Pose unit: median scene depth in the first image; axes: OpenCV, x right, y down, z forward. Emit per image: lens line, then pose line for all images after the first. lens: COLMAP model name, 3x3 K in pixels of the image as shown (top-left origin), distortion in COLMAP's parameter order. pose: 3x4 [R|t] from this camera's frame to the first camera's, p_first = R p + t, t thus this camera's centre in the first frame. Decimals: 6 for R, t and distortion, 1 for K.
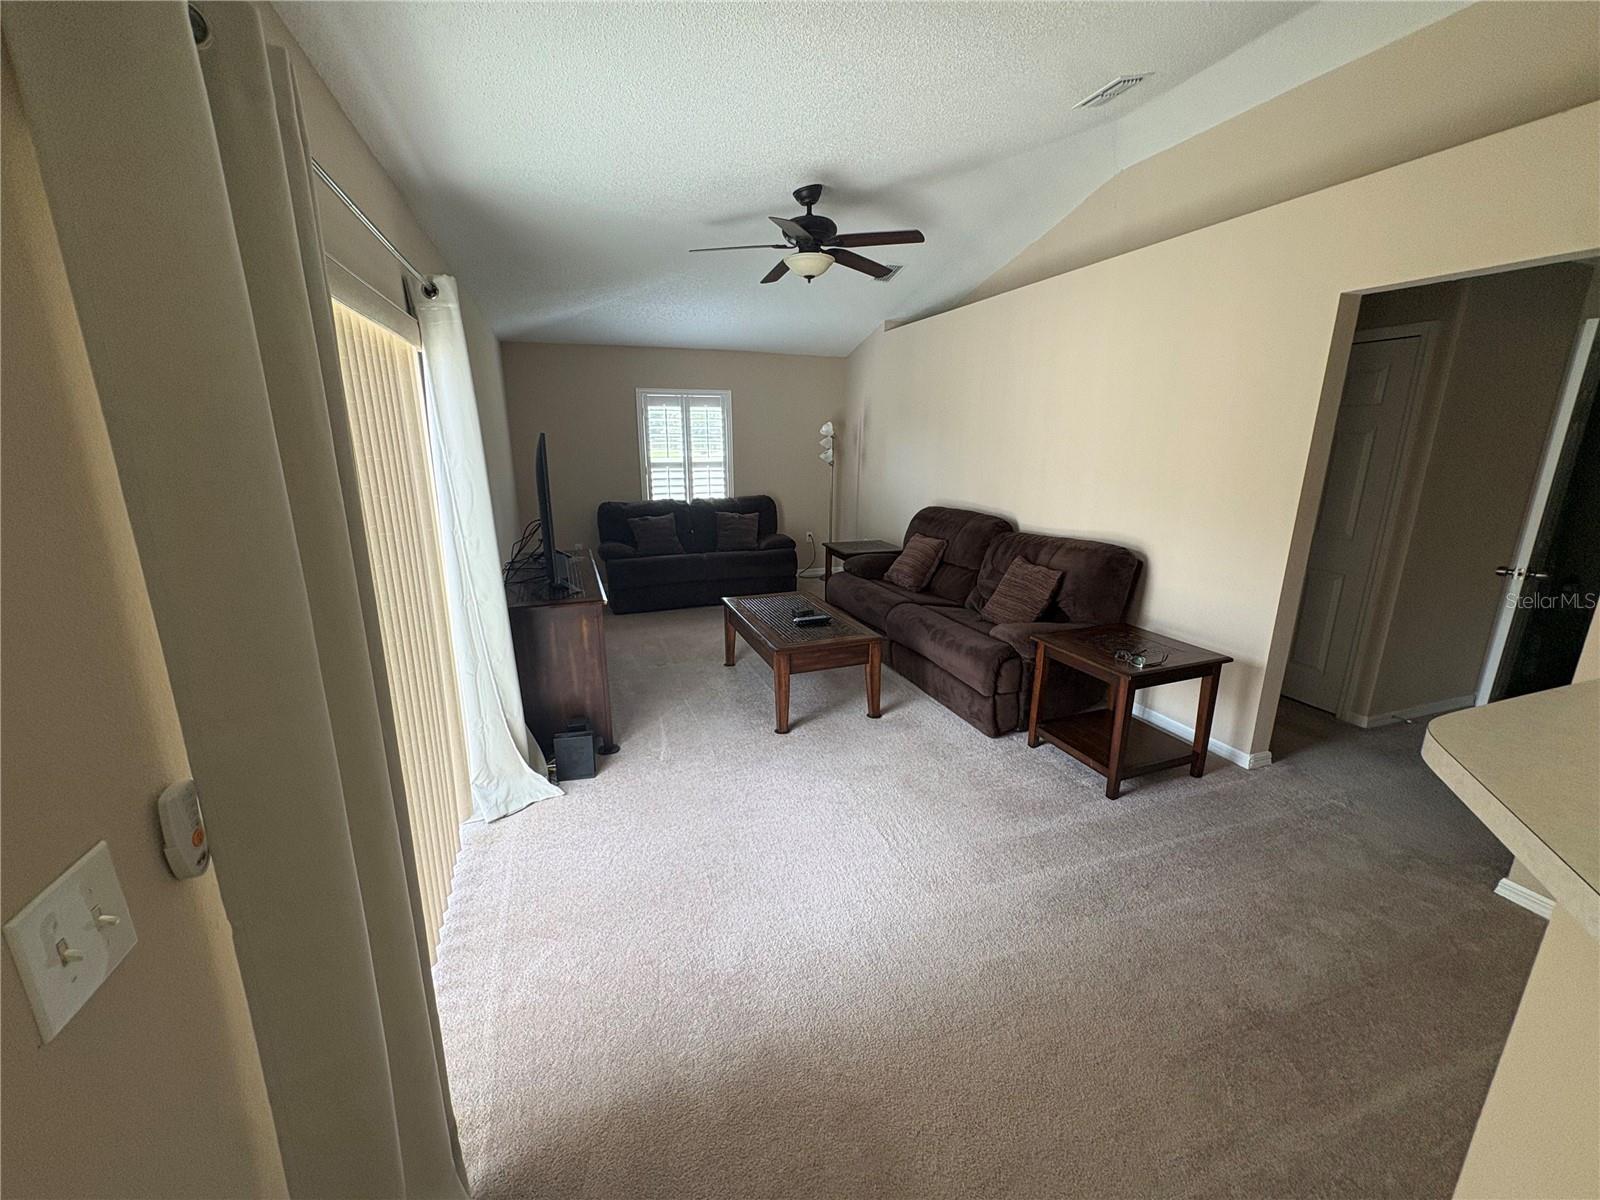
lens RADIAL K [[637.9, 0, 801.5], [0, 637.9, 594.0], [0, 0, 1]] dist [-0.002054, 0.000433]
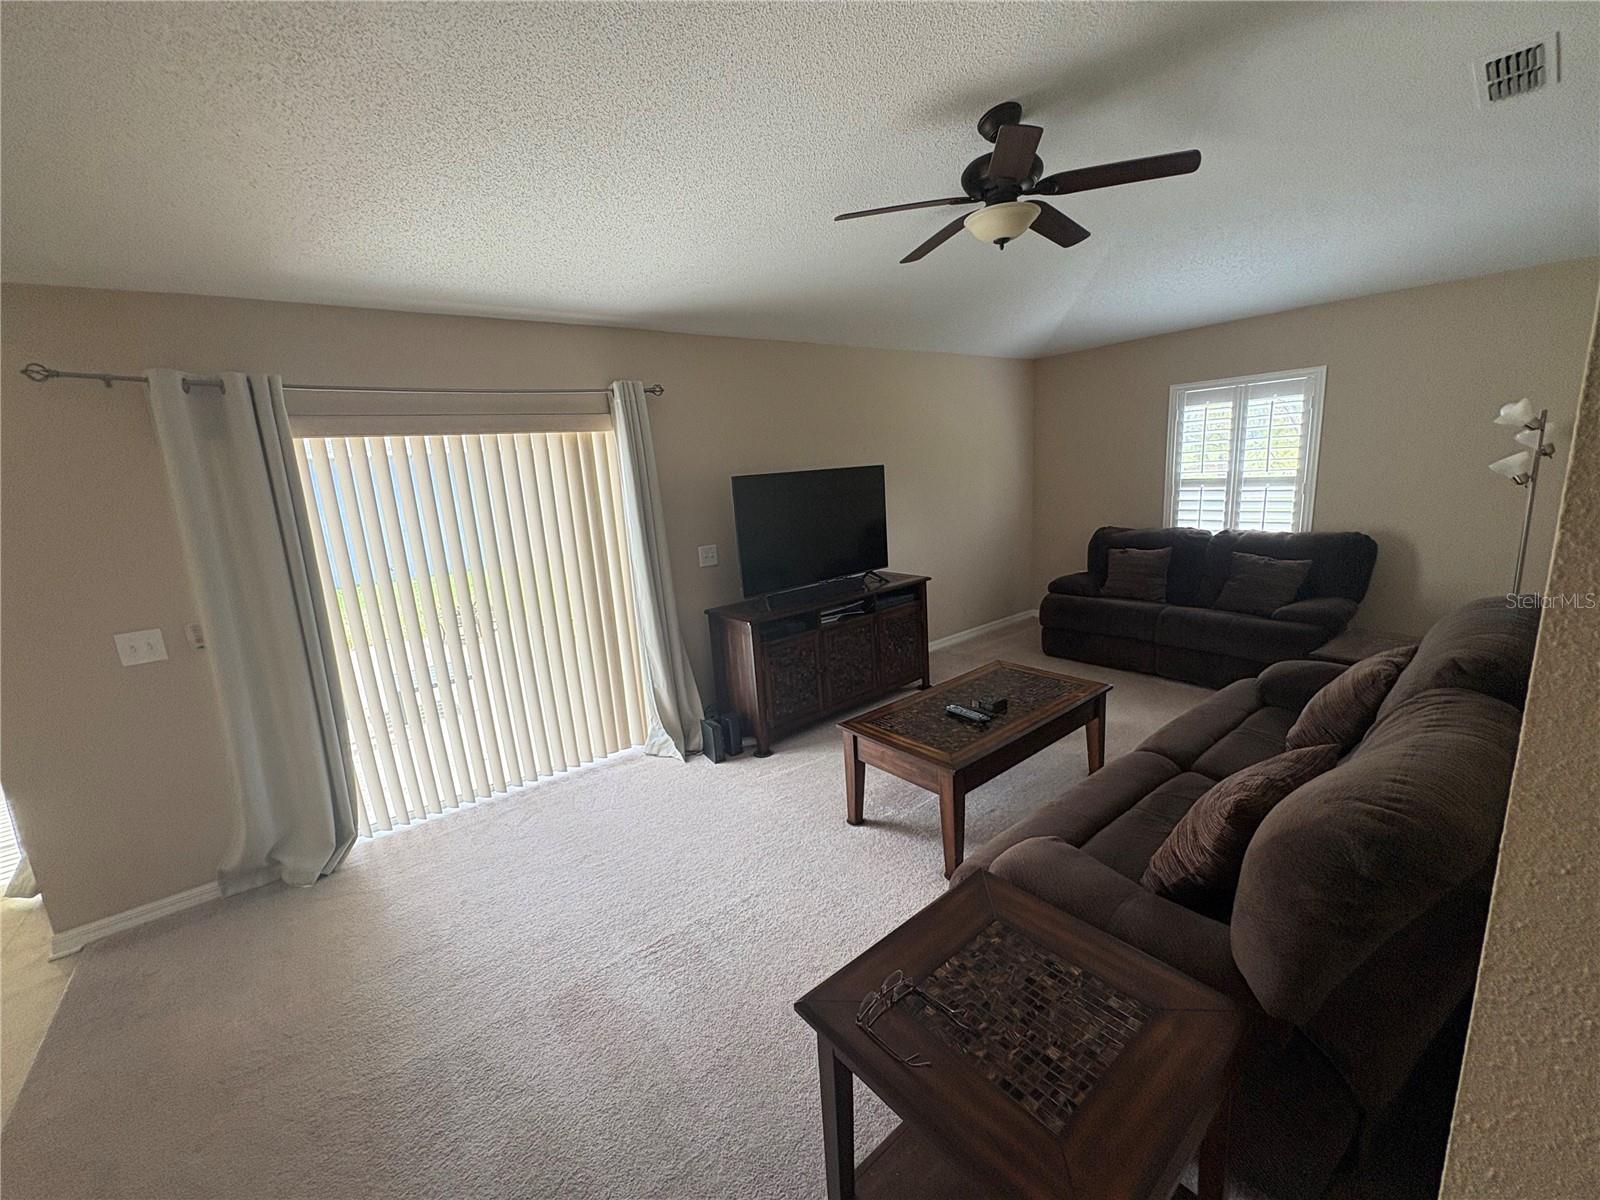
lens RADIAL K [[637.9, 0, 797.4], [0, 637.9, 599.4], [0, 0, 1]] dist [-0.002054, 0.000433]
pose [[0.320445, 0.177179, -0.930550, 0.694534], [-0.162172, 0.978110, 0.130389, -0.173223], [0.933282, 0.109126, 0.342164, 0.618416]]
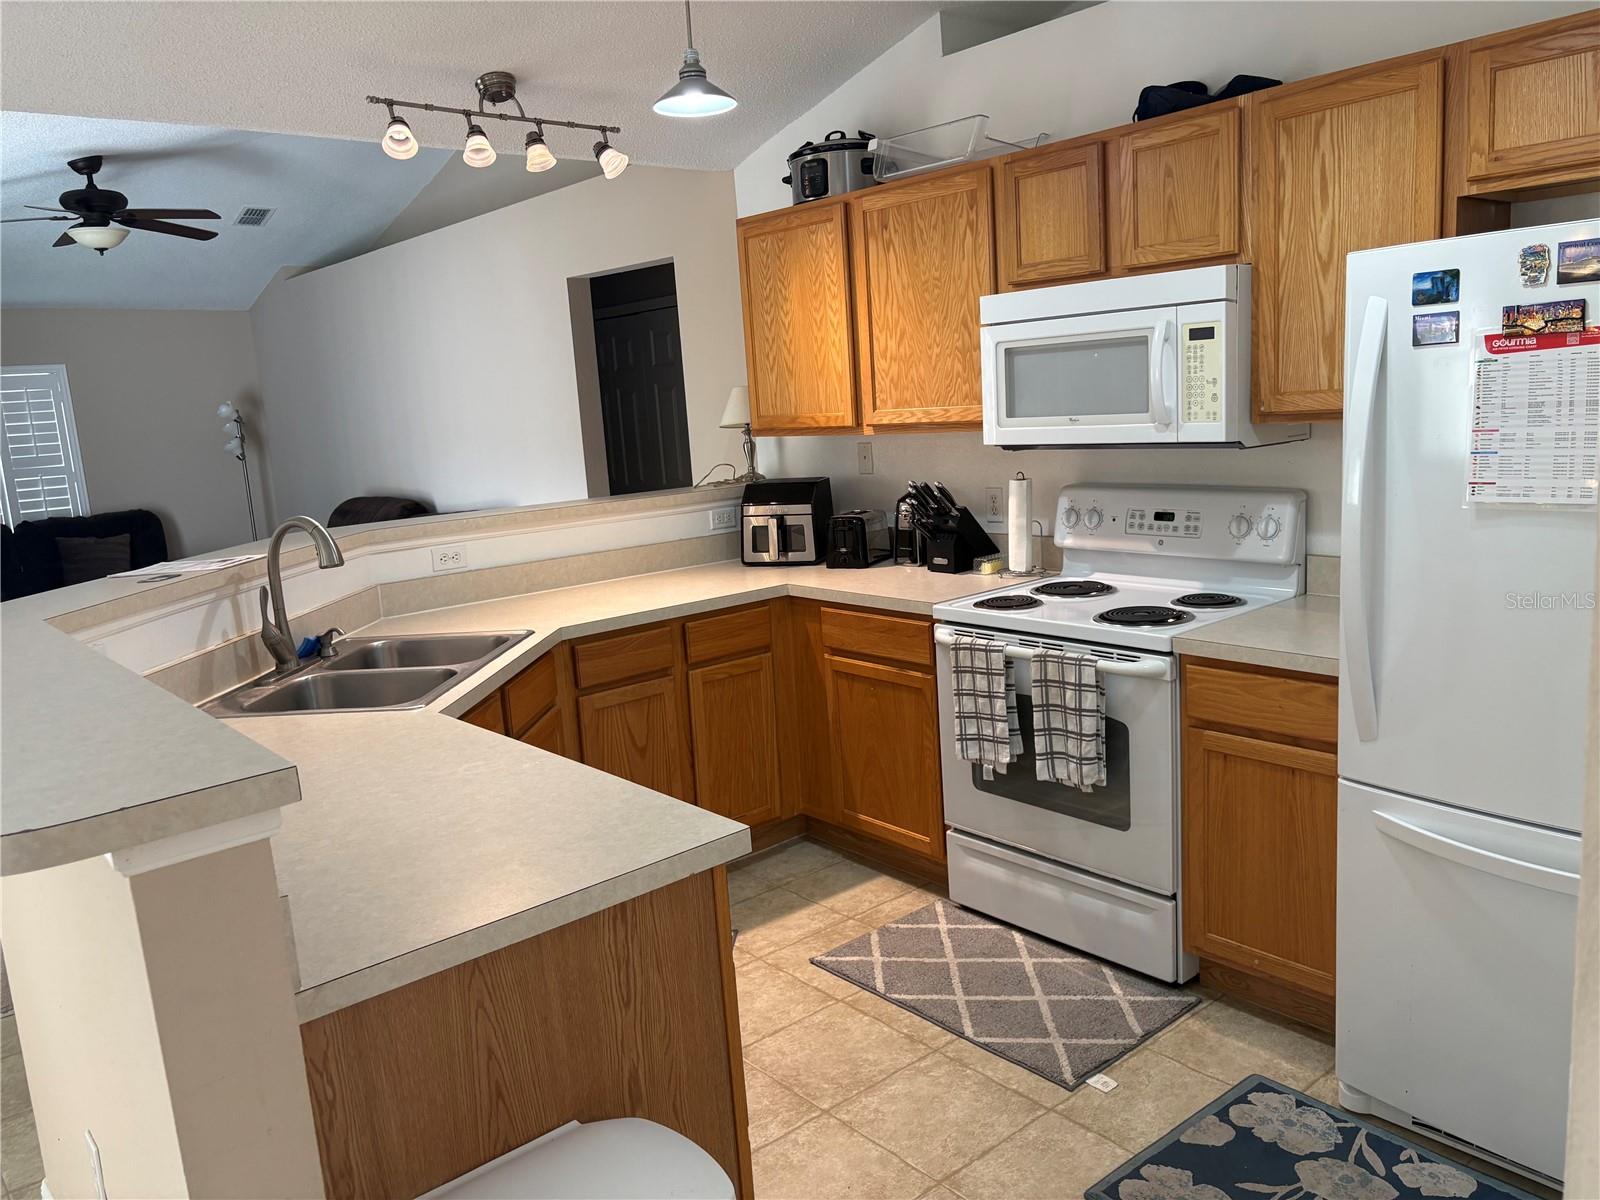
lens RADIAL K [[1234.0, 0, 801.6], [0, 1234.0, 593.7], [0, 0, 1]] dist [-0.003343, 0.004110]
pose [[0.937225, -0.111343, 0.330473, 0.321501], [0.139937, 0.988093, -0.063955, 0.238253], [-0.319417, 0.106186, 0.941646, -0.933037]]
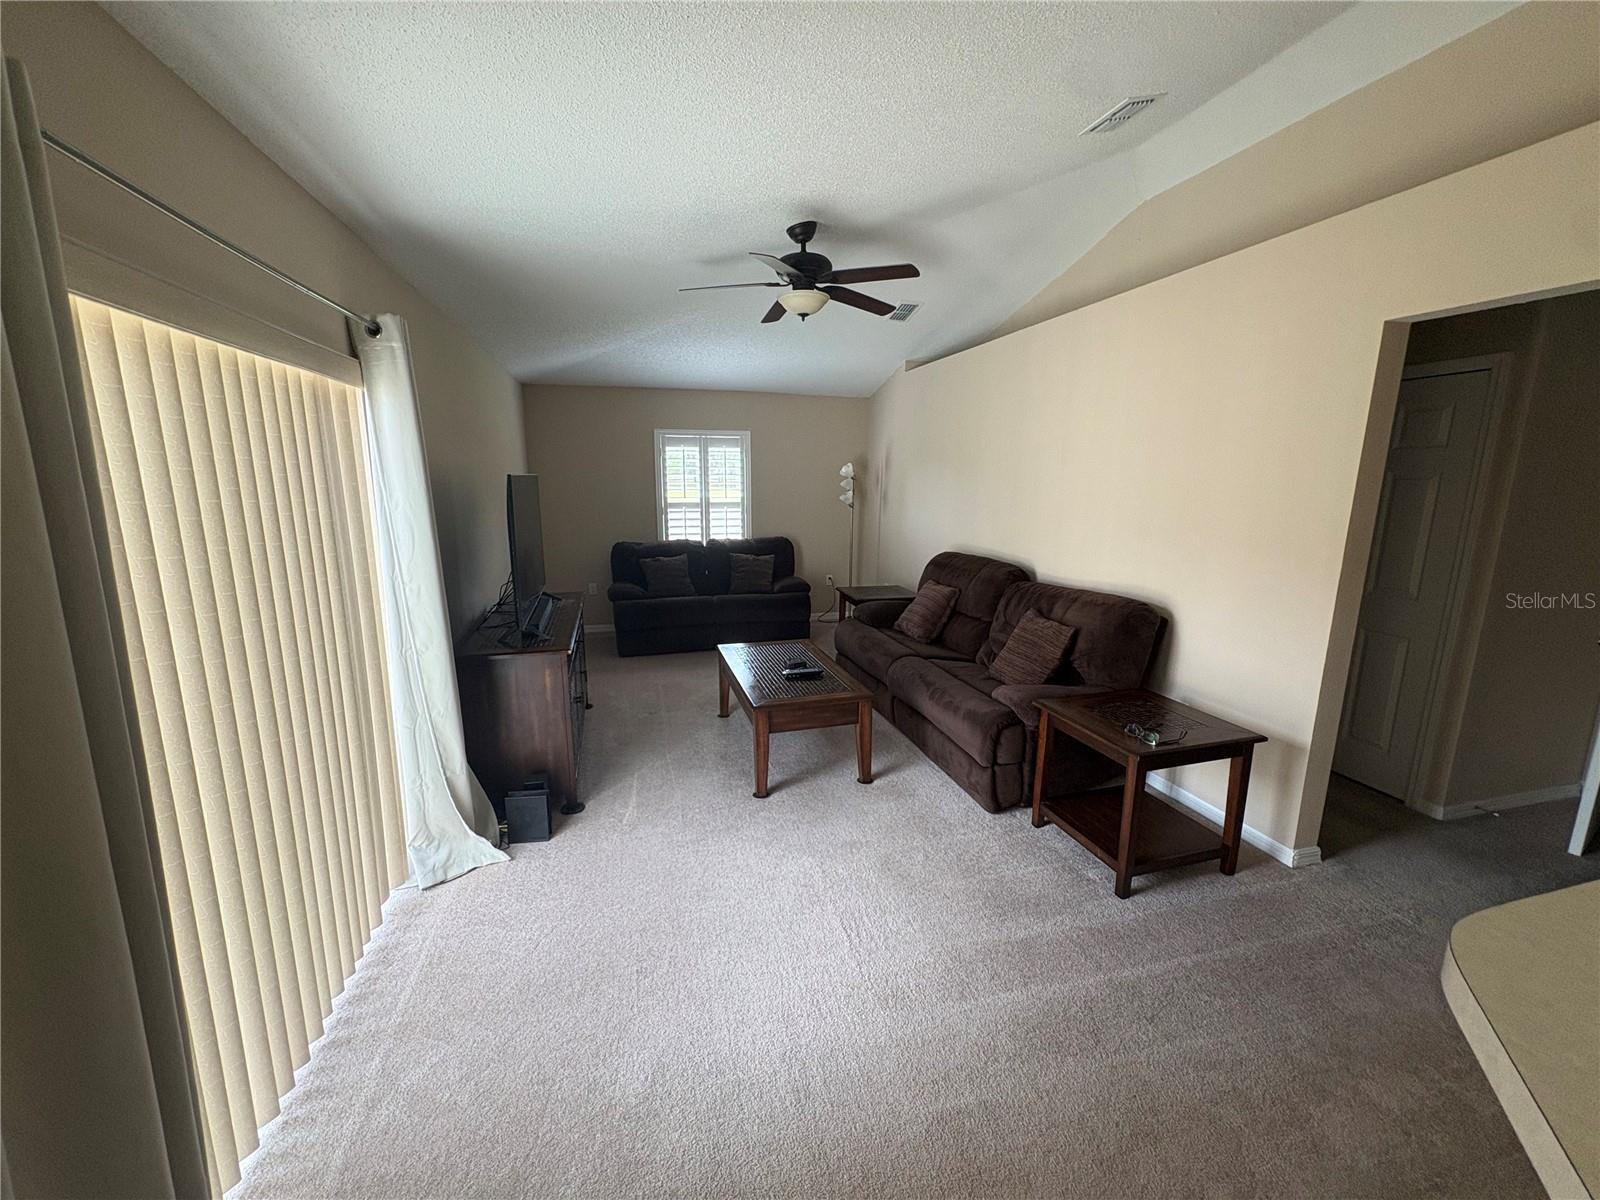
lens RADIAL K [[637.9, 0, 800.6], [0, 637.9, 594.1], [0, 0, 1]] dist [-0.002054, 0.000433]
pose [[0.996921, 0.018741, -0.076136, 0.092916], [-0.023190, 0.998049, -0.057964, -0.022759], [0.074901, 0.059552, 0.995411, 0.071638]]
